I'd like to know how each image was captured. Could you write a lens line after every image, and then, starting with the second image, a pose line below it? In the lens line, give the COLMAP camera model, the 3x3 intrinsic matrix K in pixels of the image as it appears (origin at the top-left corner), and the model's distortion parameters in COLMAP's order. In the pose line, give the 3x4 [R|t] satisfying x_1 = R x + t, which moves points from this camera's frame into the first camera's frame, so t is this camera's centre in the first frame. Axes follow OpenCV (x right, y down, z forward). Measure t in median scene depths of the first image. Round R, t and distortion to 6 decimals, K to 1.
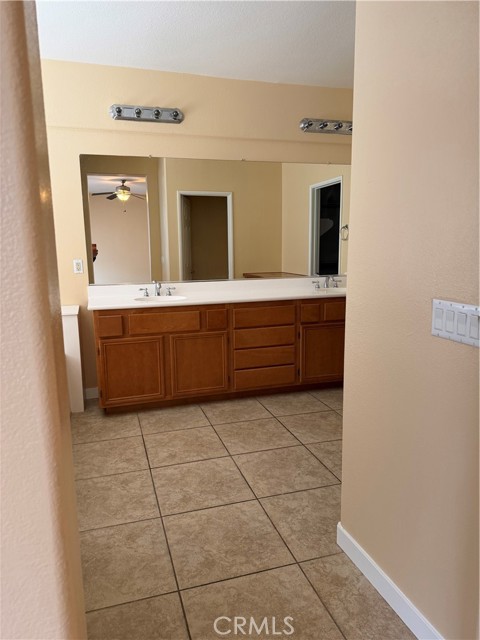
lens RADIAL K [[457.6, 0, 233.9], [0, 457.6, 323.3], [0, 0, 1]] dist [0.082967, -0.091780]
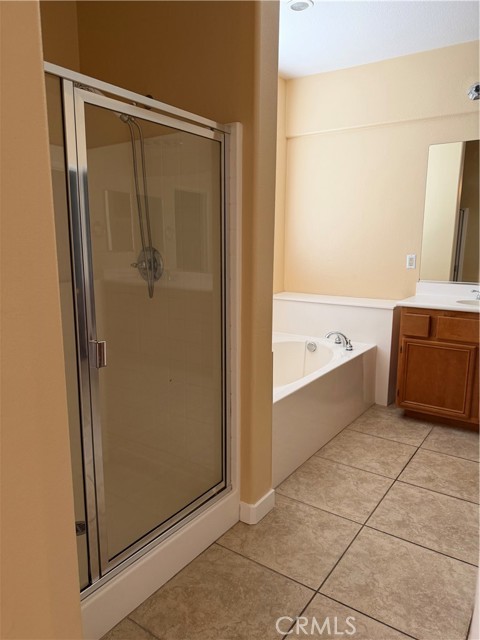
lens RADIAL K [[457.6, 0, 233.6], [0, 457.6, 320.7], [0, 0, 1]] dist [0.082967, -0.091780]
pose [[0.615915, 0.152144, -0.772982, 0.285928], [-0.148519, 0.986005, 0.075732, -0.024024], [0.773686, 0.068158, 0.629892, 0.131578]]
